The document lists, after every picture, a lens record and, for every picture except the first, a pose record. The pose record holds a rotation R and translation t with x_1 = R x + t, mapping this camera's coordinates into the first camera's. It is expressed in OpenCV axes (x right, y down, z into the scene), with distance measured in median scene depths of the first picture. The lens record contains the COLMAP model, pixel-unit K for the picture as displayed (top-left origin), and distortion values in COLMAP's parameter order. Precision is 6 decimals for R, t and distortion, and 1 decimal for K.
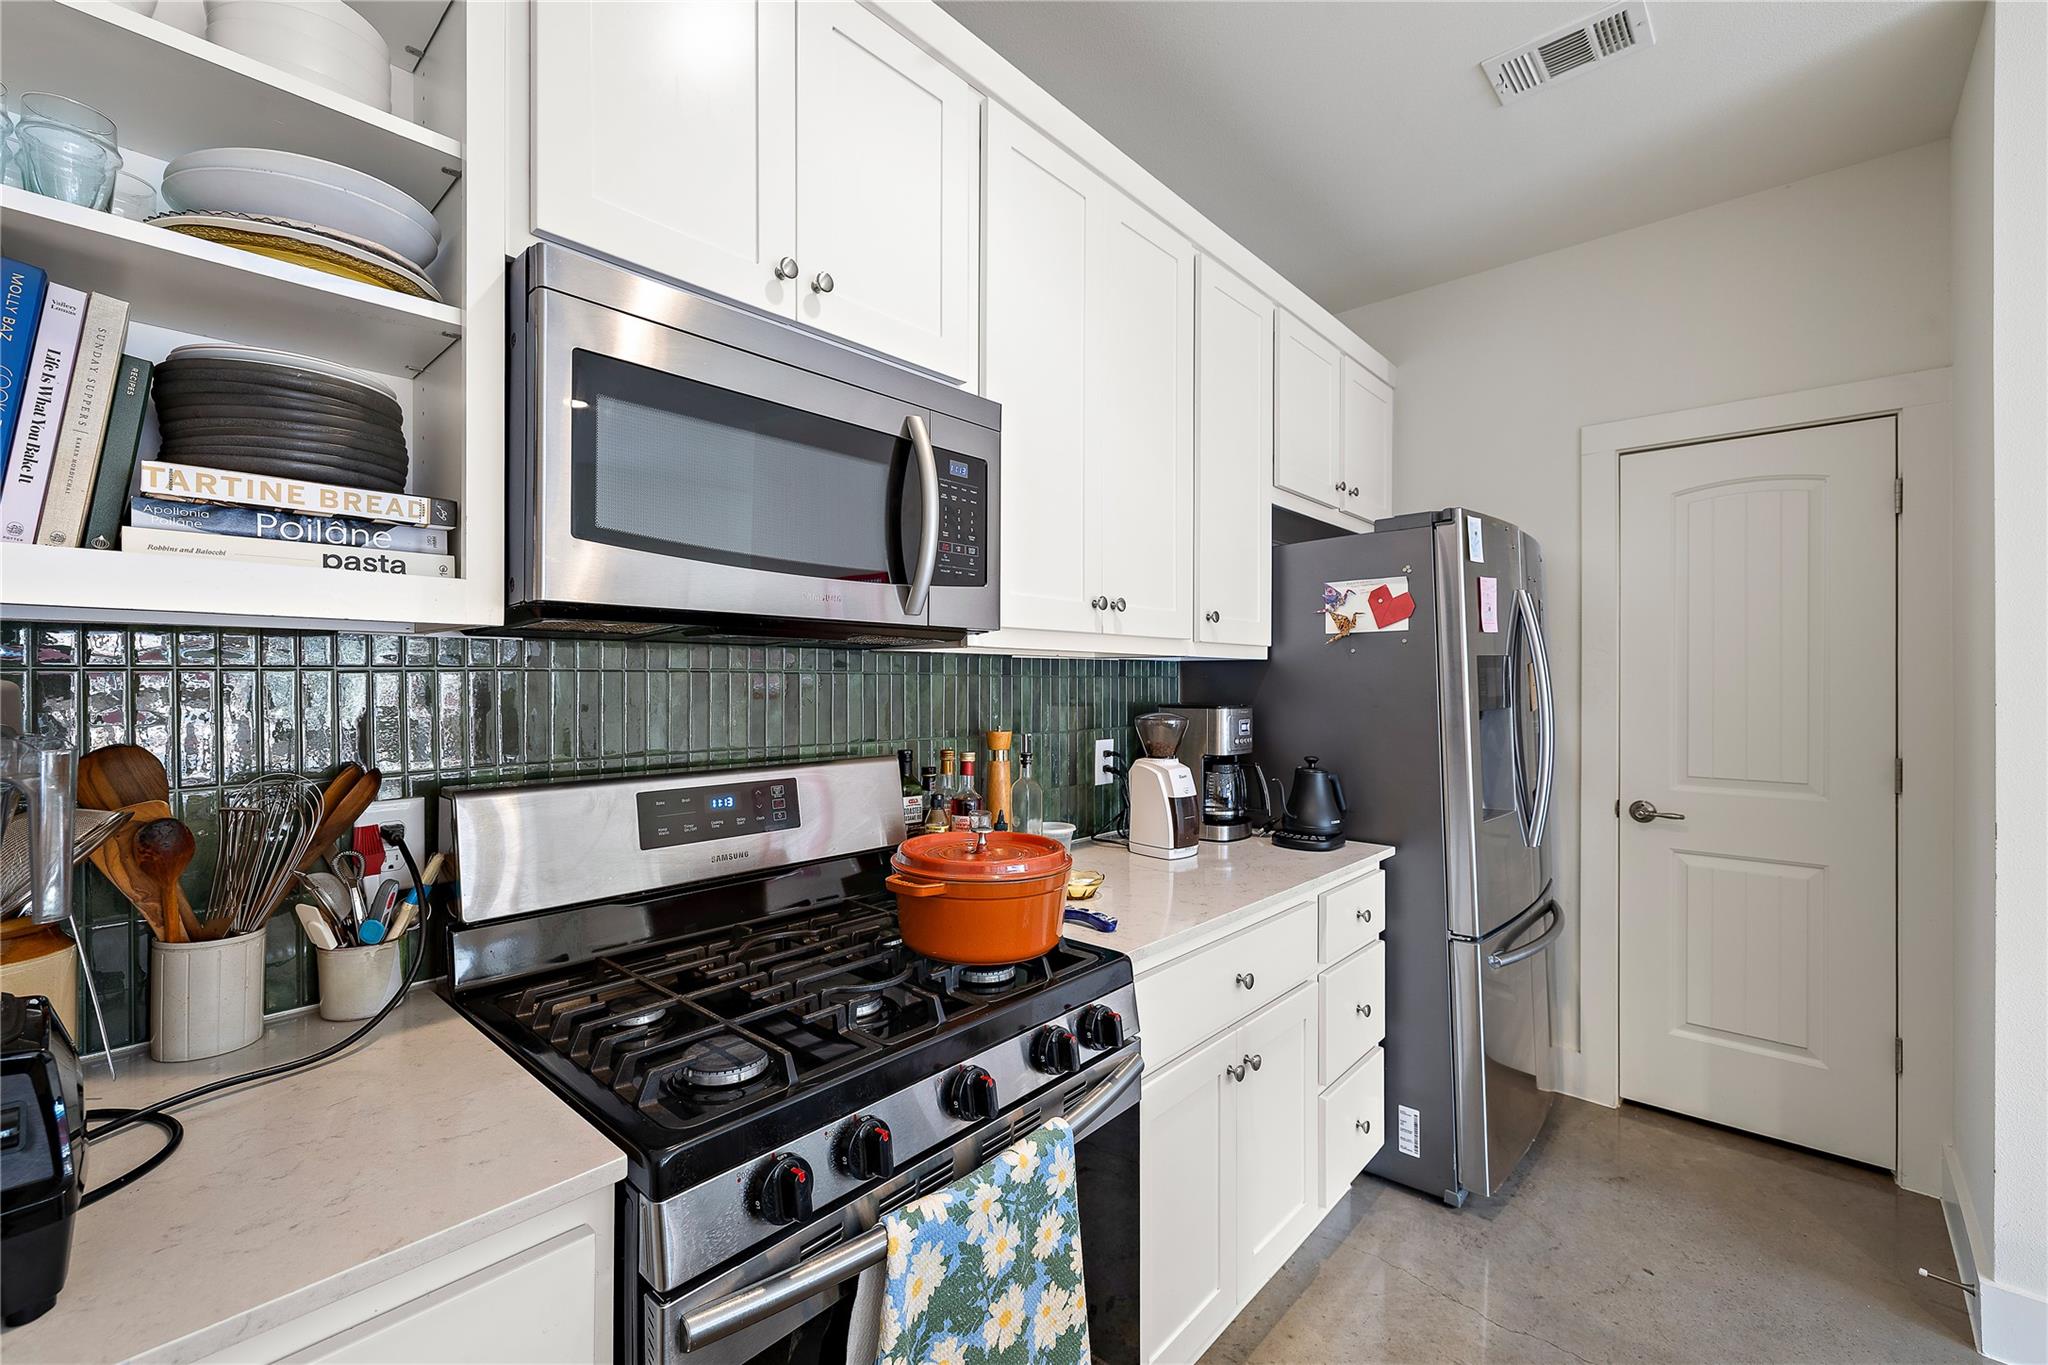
lens RADIAL K [[868.4, 0, 1024.0], [0, 868.4, 682.5], [0, 0, 1]] dist [0.000074, 0.000001]
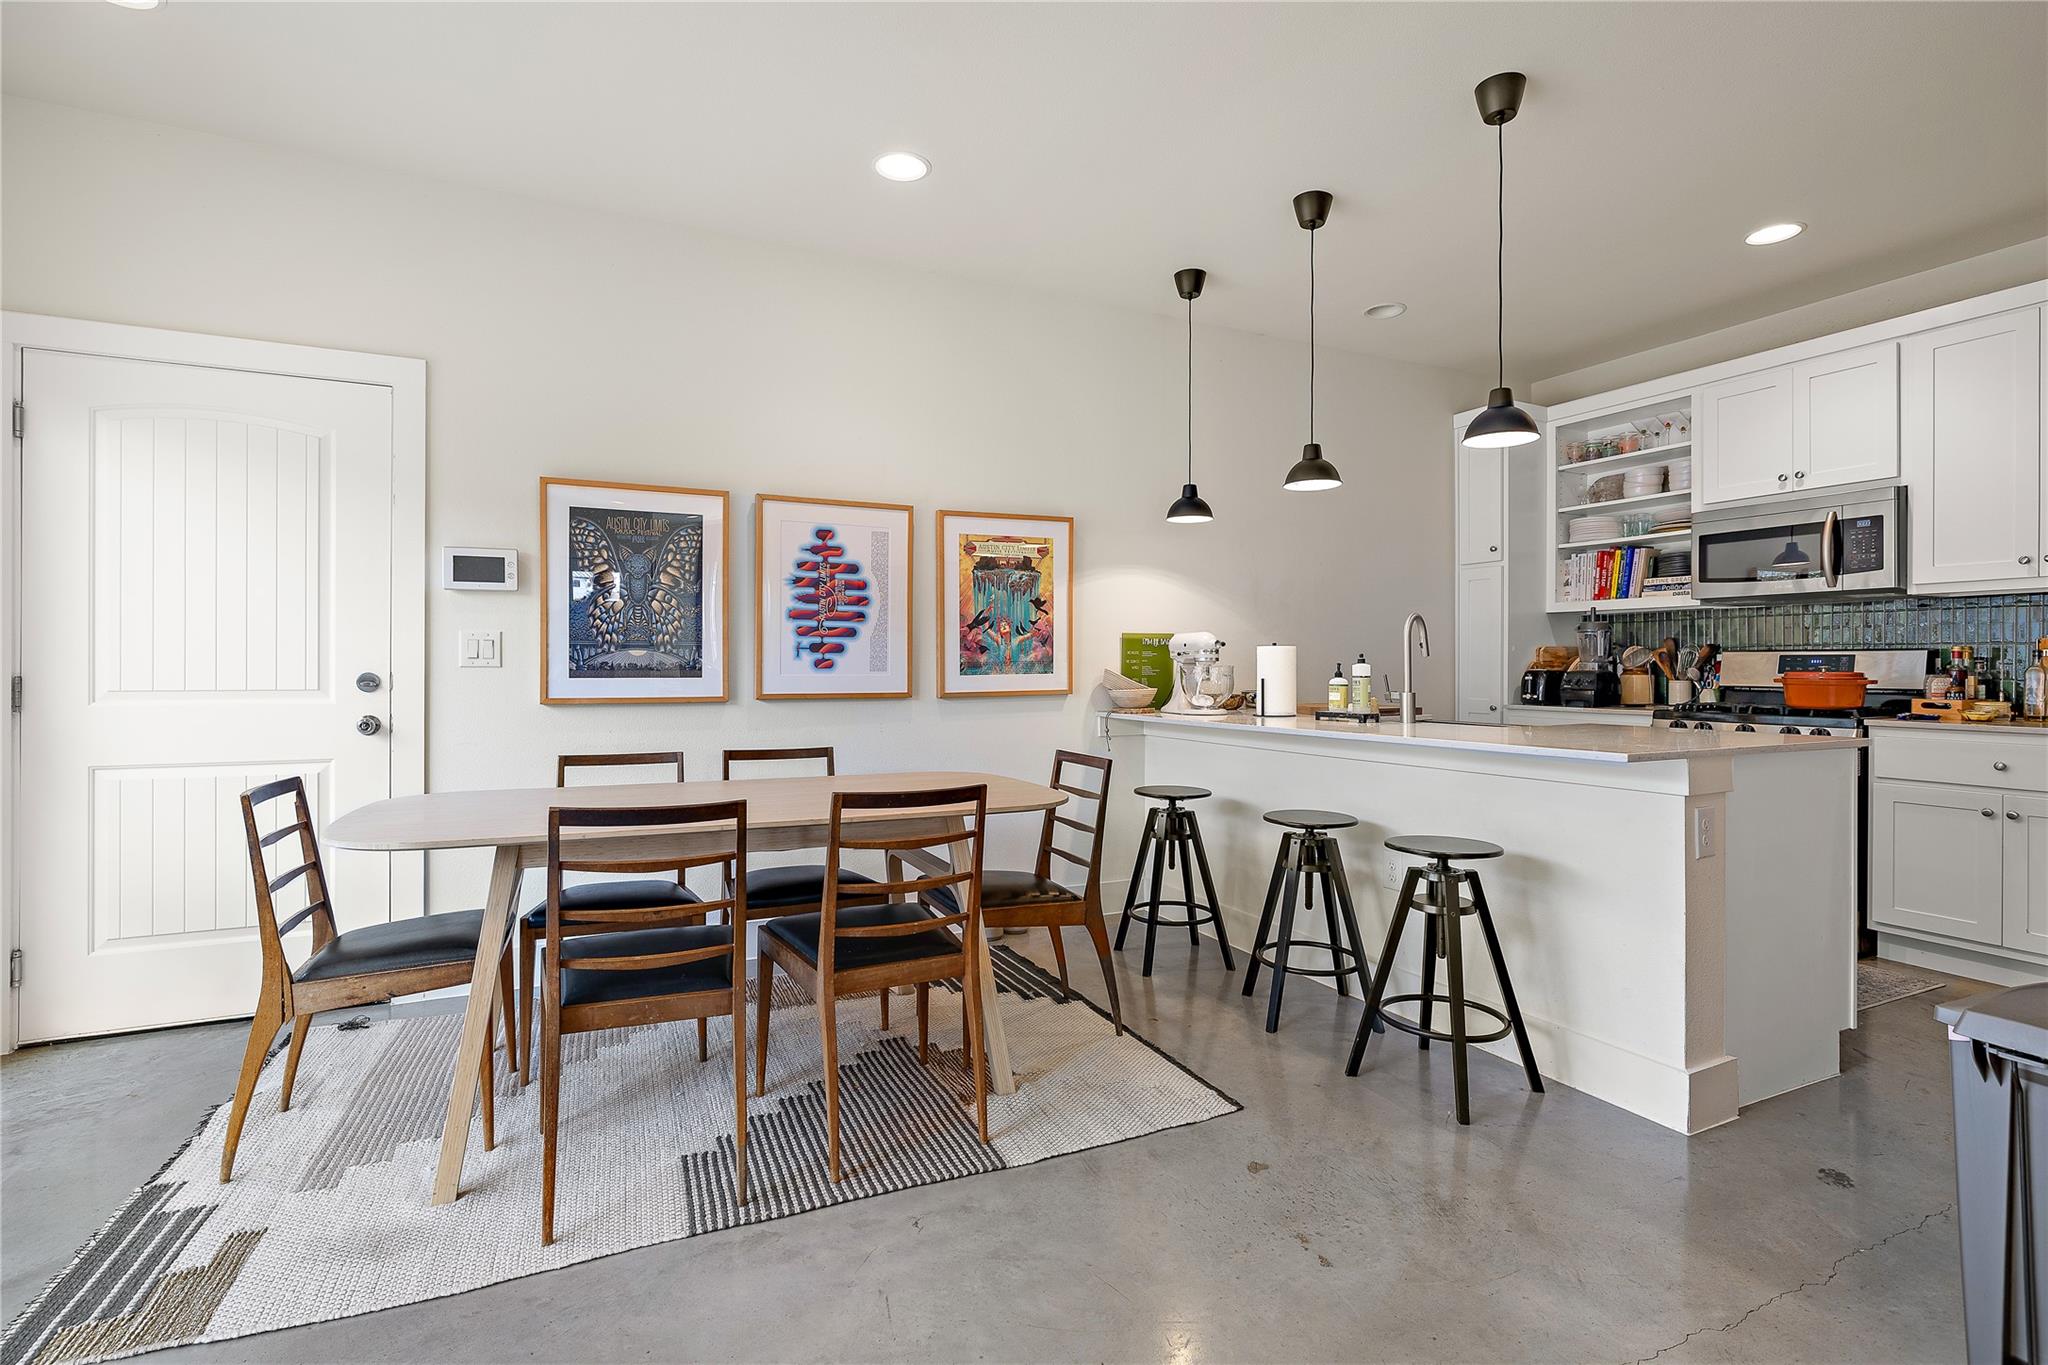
lens RADIAL K [[1087.8, 0, 1024.0], [0, 1087.8, 682.5], [0, 0, 1]] dist [-0.002305, -0.000008]
pose [[-0.329987, 0.008660, -0.943946, 3.462939], [-0.002161, 0.999948, 0.009929, 0.166779], [0.943983, 0.005316, -0.329952, -0.199617]]
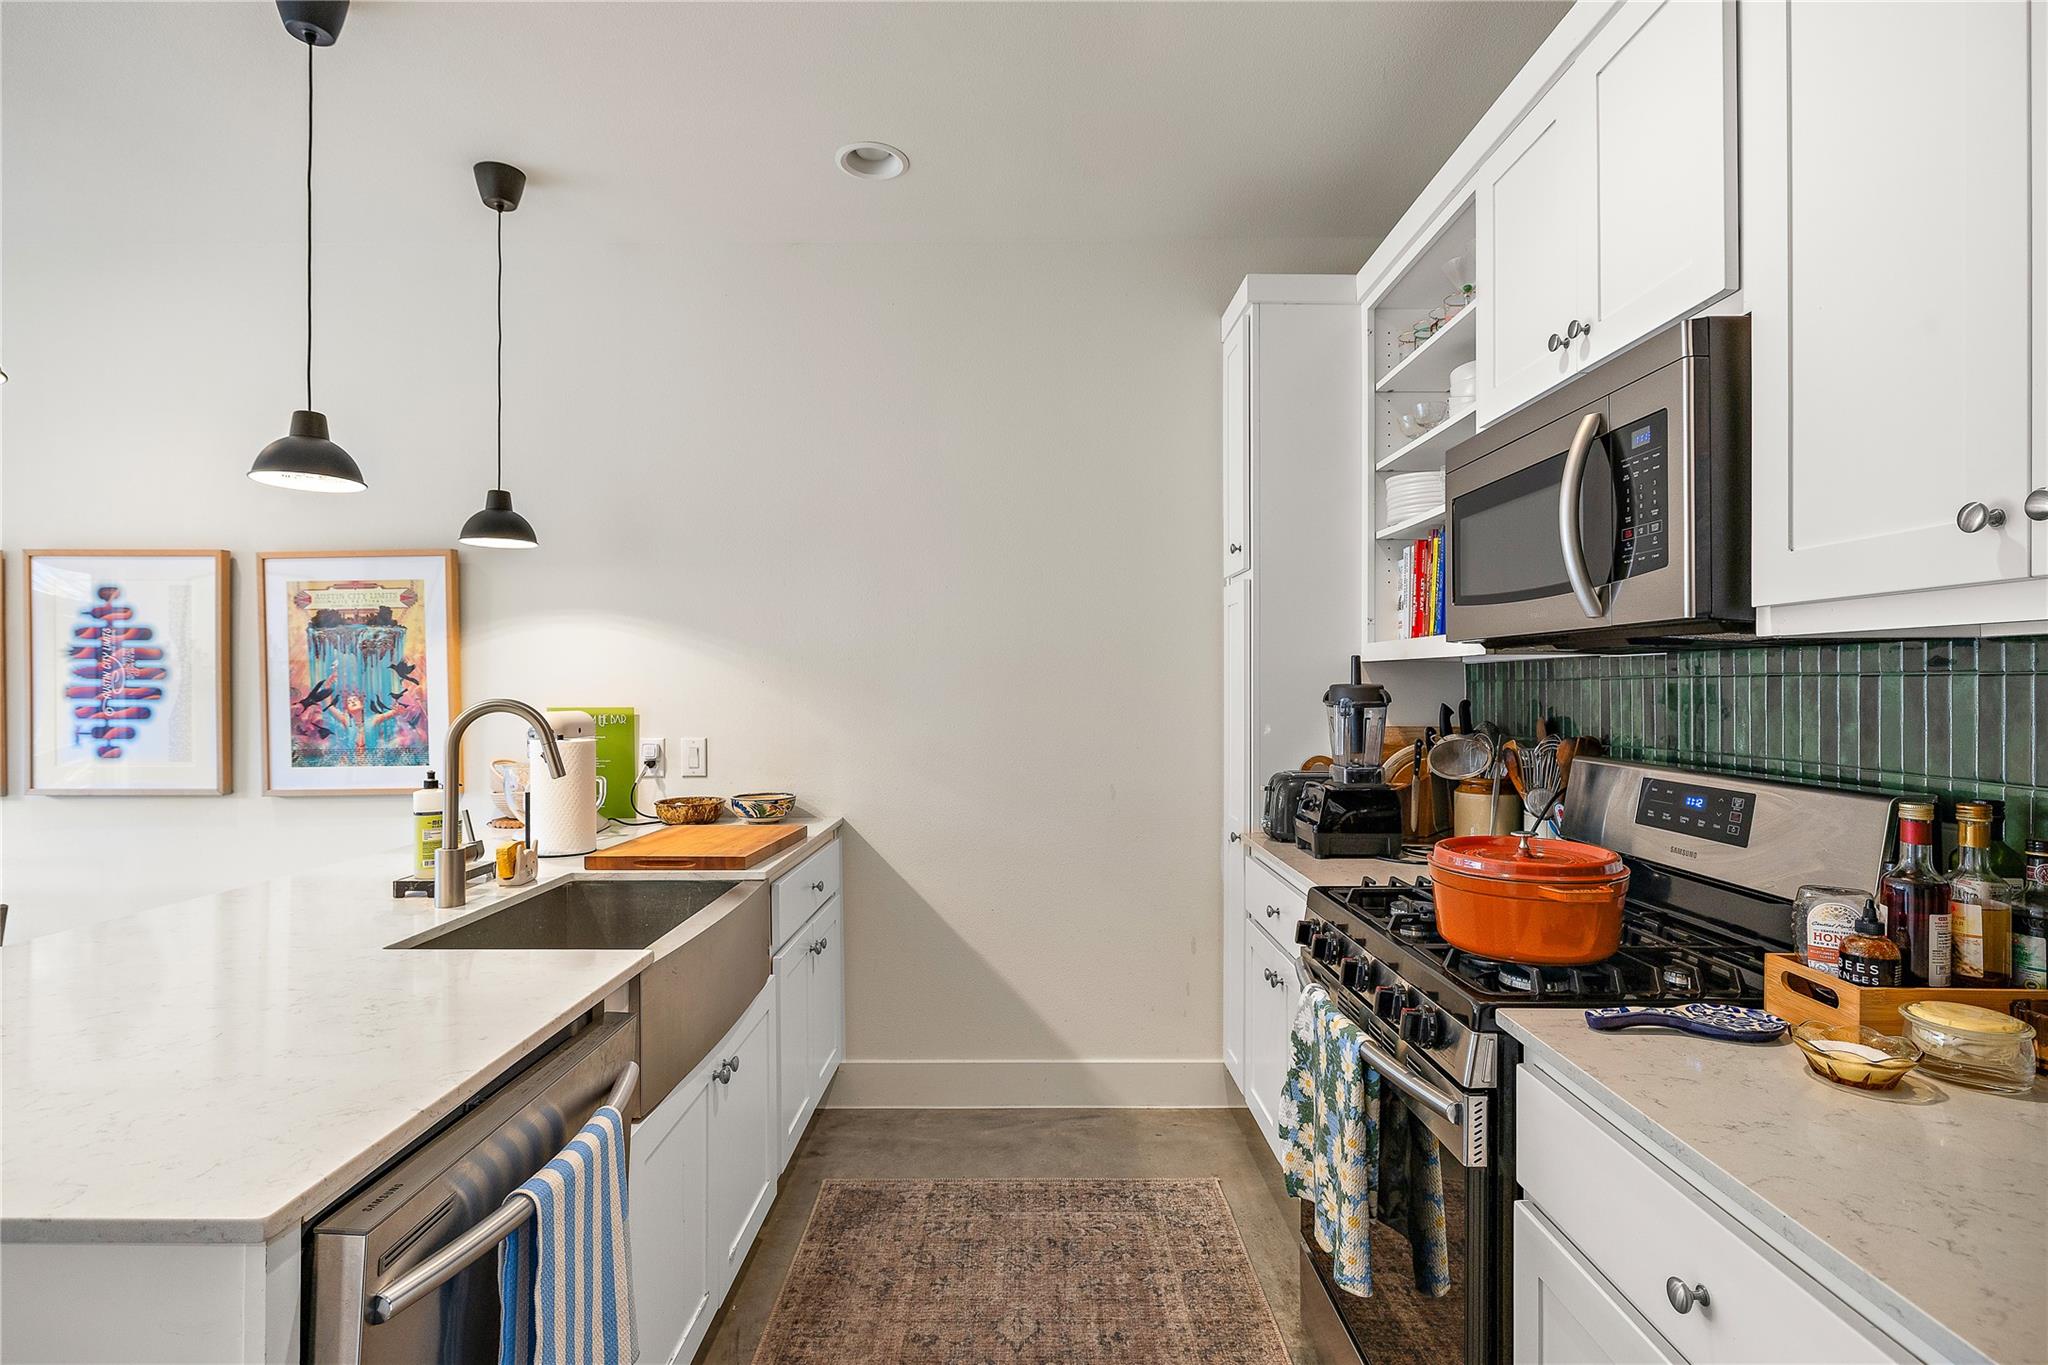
lens RADIAL K [[1087.8, 0, 1024.0], [0, 1087.8, 682.5], [0, 0, 1]] dist [-0.002305, -0.000008]
pose [[-0.747057, -0.003490, -0.664751, 1.063147], [-0.003064, 0.999994, -0.001806, -0.000649], [0.664753, 0.000688, -0.747063, 1.361170]]
